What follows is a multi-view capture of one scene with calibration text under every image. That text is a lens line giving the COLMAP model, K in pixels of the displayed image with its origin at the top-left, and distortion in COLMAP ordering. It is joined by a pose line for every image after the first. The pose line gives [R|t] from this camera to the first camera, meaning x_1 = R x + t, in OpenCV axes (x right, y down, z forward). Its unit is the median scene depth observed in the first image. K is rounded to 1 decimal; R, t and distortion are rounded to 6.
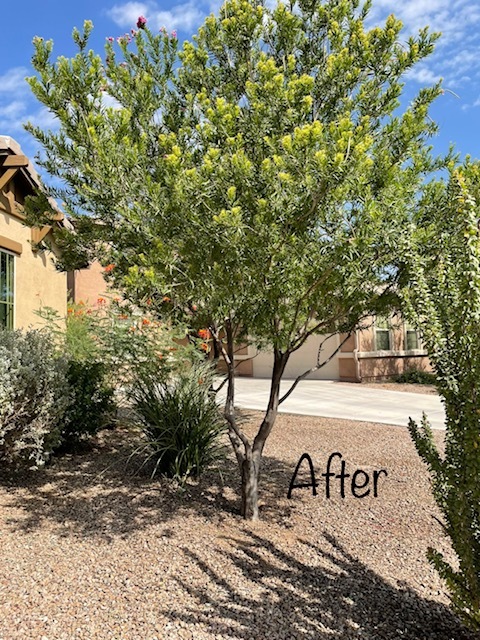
lens RADIAL K [[470.0, 0, 240.2], [0, 470.0, 317.0], [0, 0, 1]] dist [0.080112, -0.093789]
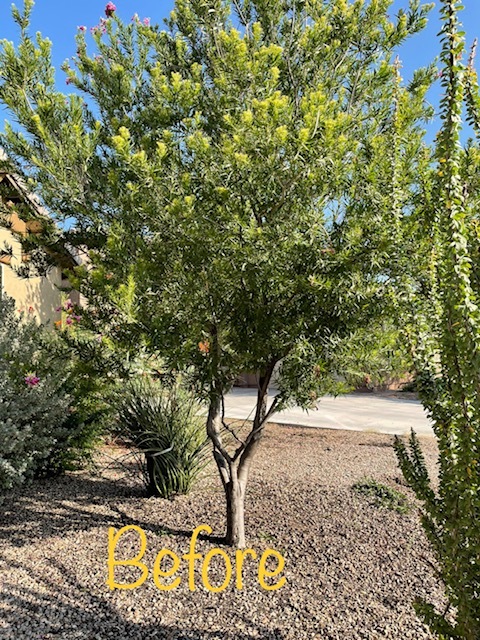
lens RADIAL K [[470.0, 0, 243.3], [0, 470.0, 318.8], [0, 0, 1]] dist [0.080112, -0.093789]
pose [[0.999115, -0.020446, -0.036752, 0.094191], [0.019917, 0.999693, -0.014711, 0.007825], [0.037041, 0.013966, 0.999216, 0.106185]]
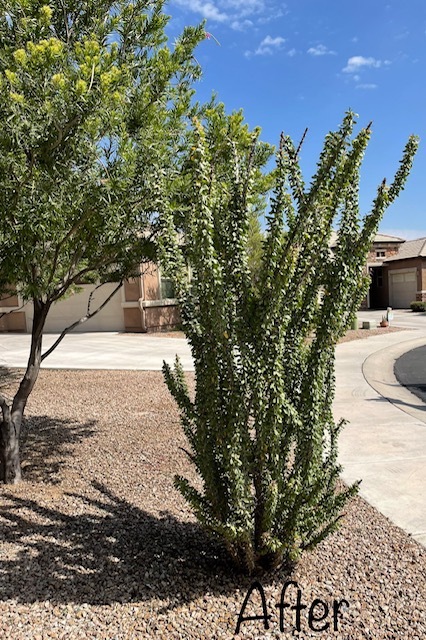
lens RADIAL K [[492.2, 0, 241.3], [0, 492.2, 330.1], [0, 0, 1]] dist [0.045499, -0.043841]
pose [[0.914367, -0.046941, 0.402155, 0.063703], [-0.005780, 0.991642, 0.128892, 0.002661], [-0.404844, -0.120179, 0.906454, -0.031679]]
